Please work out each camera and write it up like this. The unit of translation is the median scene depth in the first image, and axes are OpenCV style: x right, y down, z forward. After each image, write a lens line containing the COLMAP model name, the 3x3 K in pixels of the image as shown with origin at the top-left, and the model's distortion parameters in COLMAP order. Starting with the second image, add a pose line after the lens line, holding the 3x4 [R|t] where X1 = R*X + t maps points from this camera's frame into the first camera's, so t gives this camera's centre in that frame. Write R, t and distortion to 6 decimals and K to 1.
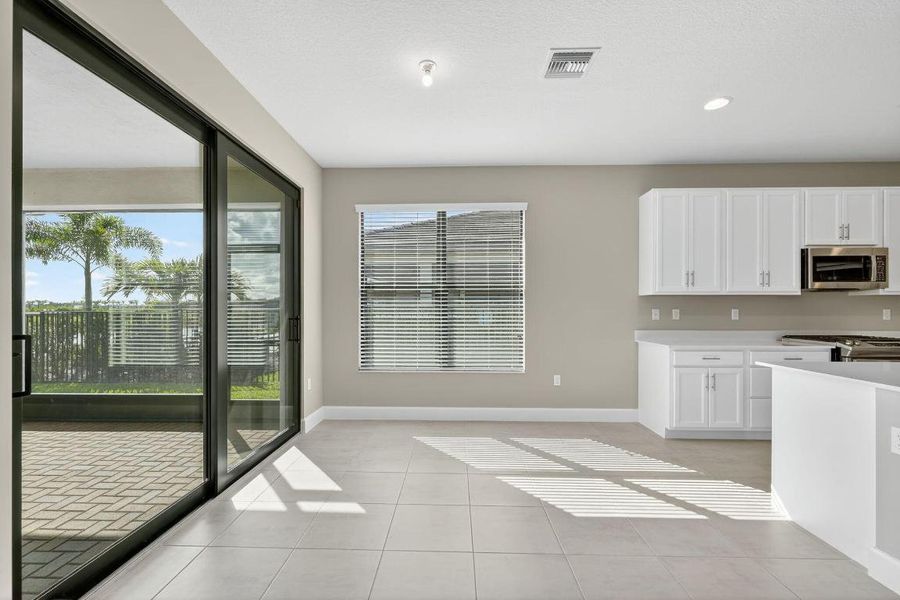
lens RADIAL K [[378.4, 0, 447.7], [0, 378.4, 305.6], [0, 0, 1]] dist [-0.003737, -0.000279]
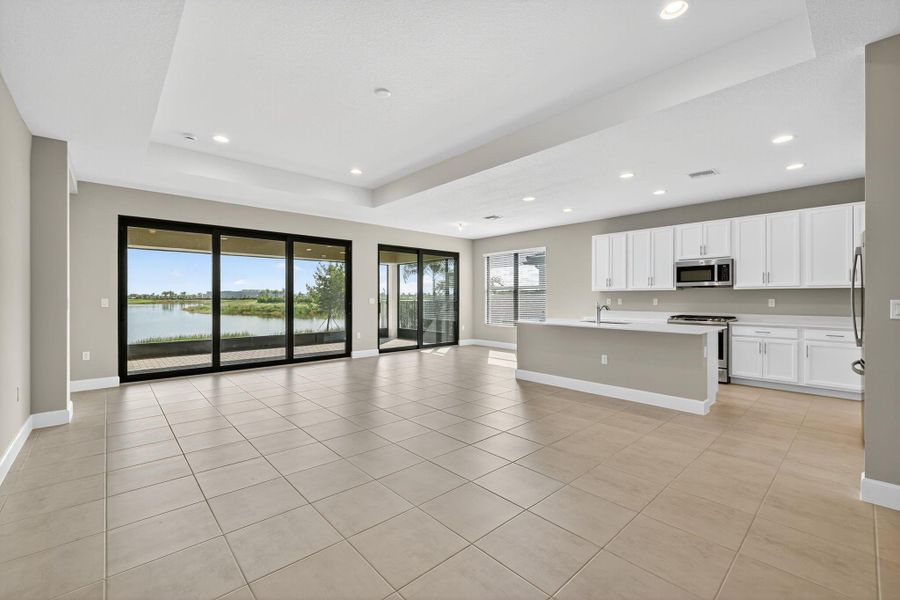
lens RADIAL K [[378.4, 0, 445.9], [0, 378.4, 299.5], [0, 0, 1]] dist [-0.003737, -0.000279]
pose [[0.691005, 0.000645, -0.722850, 1.445870], [0.010209, 0.999891, 0.010652, -0.016122], [0.722778, -0.014741, 0.690923, -0.881009]]
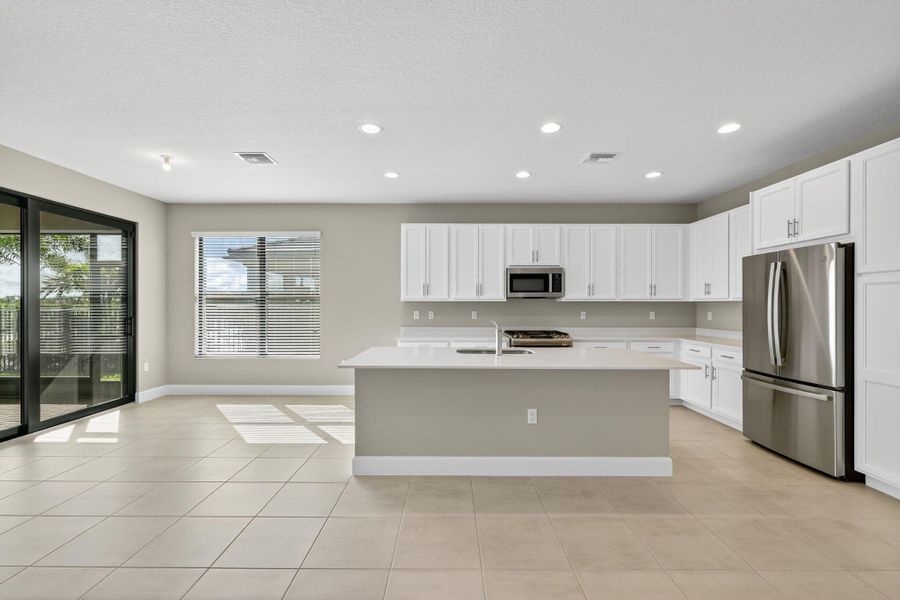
lens RADIAL K [[378.4, 0, 451.3], [0, 378.4, 303.3], [0, 0, 1]] dist [-0.003737, -0.000279]
pose [[0.999565, -0.000260, 0.029495, 0.698013], [-0.000011, 0.999958, 0.009199, -0.034614], [-0.029496, -0.009195, 0.999523, -0.384846]]
